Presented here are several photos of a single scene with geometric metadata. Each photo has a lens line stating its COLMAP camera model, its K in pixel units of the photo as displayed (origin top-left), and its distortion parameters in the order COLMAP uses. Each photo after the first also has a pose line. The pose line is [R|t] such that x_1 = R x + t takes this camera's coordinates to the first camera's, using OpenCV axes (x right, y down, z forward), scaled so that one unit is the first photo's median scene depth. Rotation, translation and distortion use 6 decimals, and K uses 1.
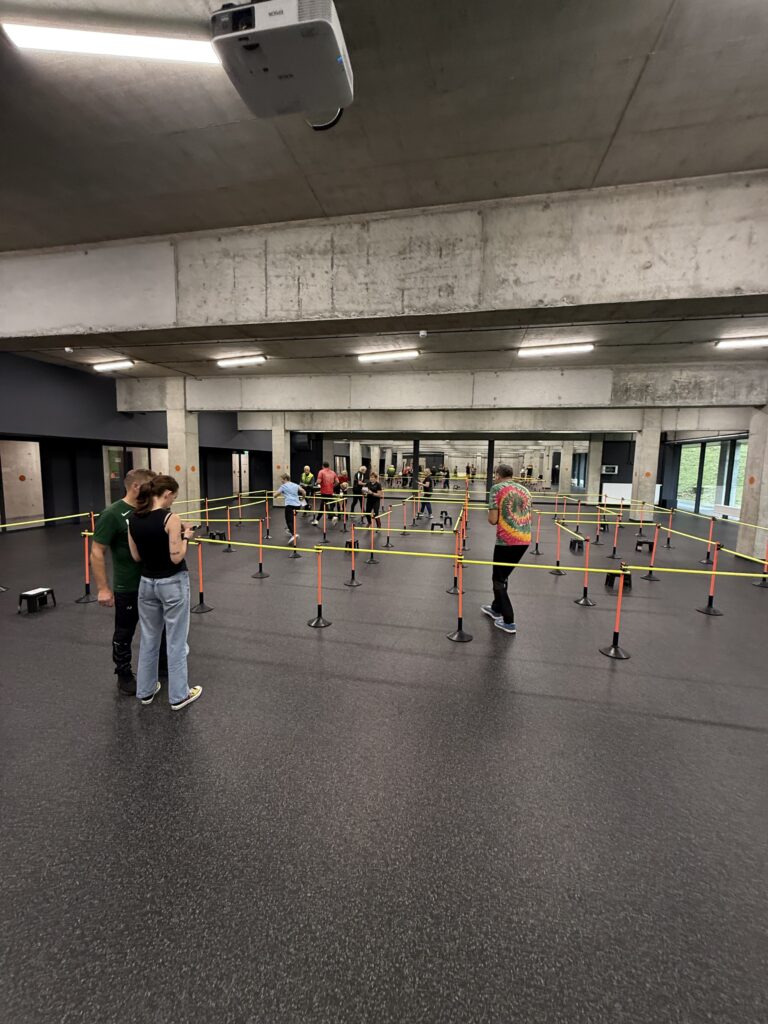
lens RADIAL K [[409.6, 0, 384.0], [0, 409.6, 512.0], [0, 0, 1]] dist [-0.000042, -0.000010]
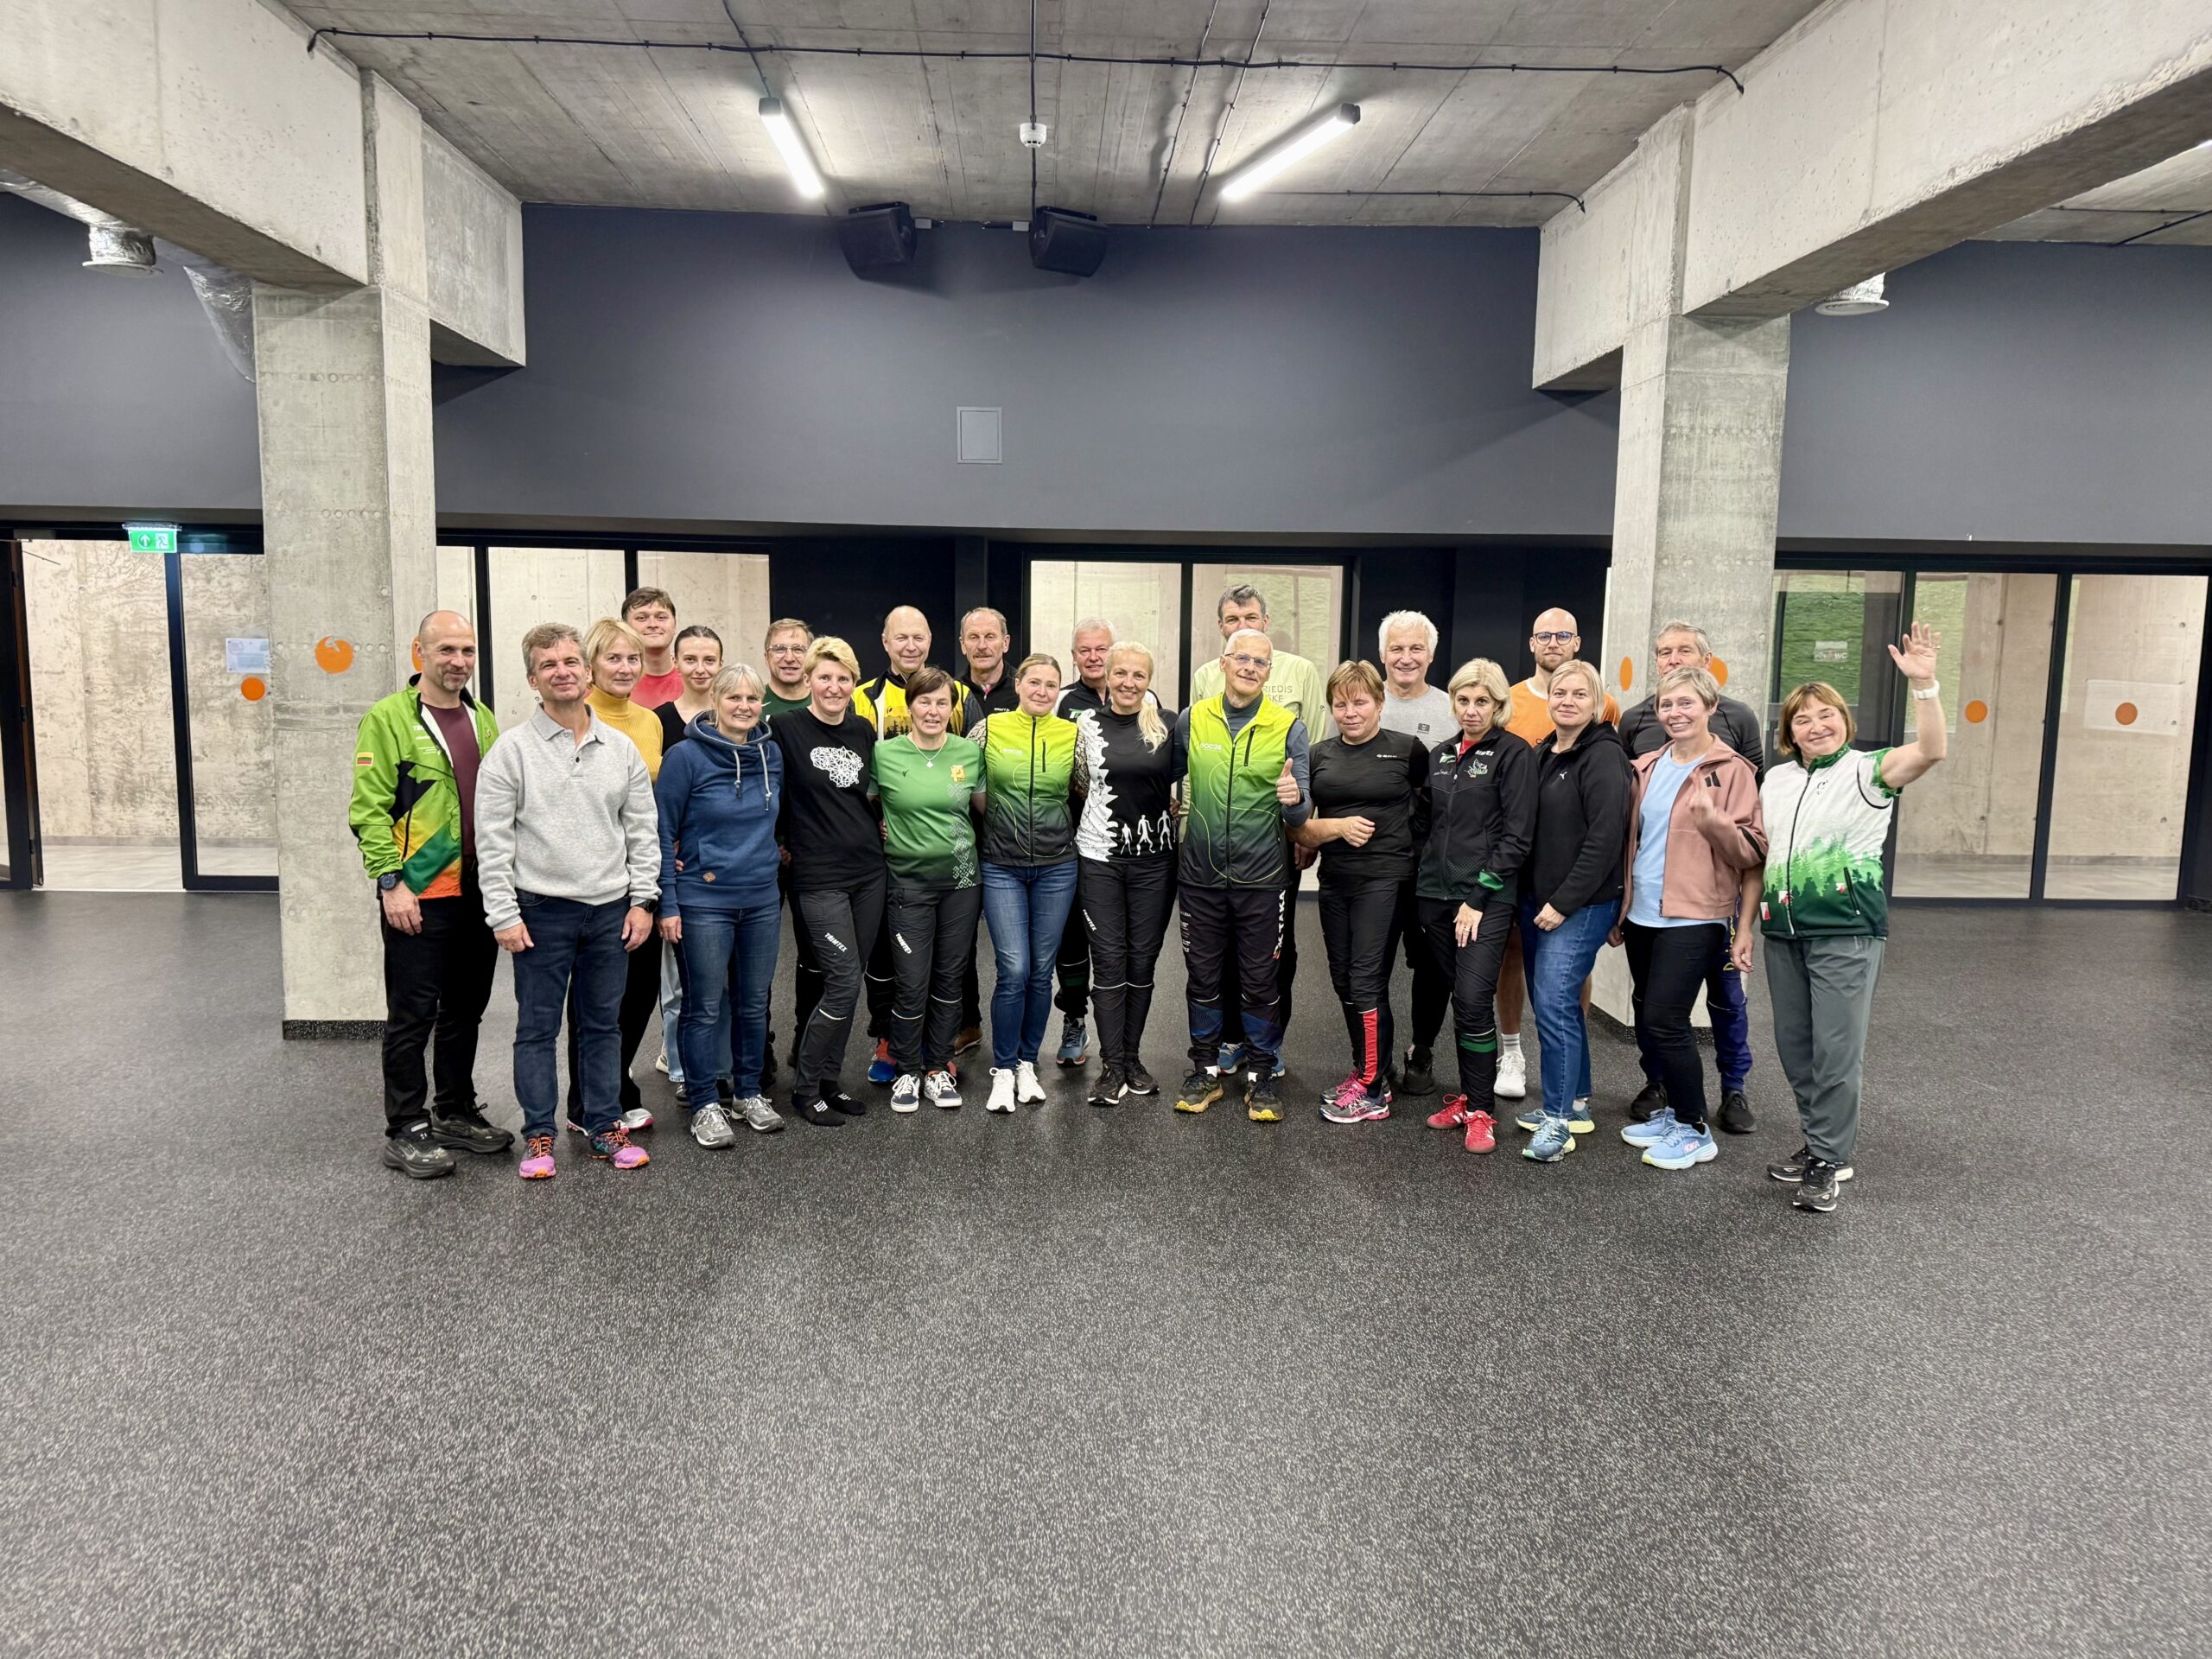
lens RADIAL K [[1639.9, 0, 1106.0], [0, 1639.9, 829.5], [0, 0, 1]] dist [0.005156, 0.001896]
pose [[0.232731, 0.107374, -0.966596, 0.115773], [-0.123307, 0.989124, 0.080187, -0.072794], [0.964692, 0.100526, 0.243440, 0.643228]]
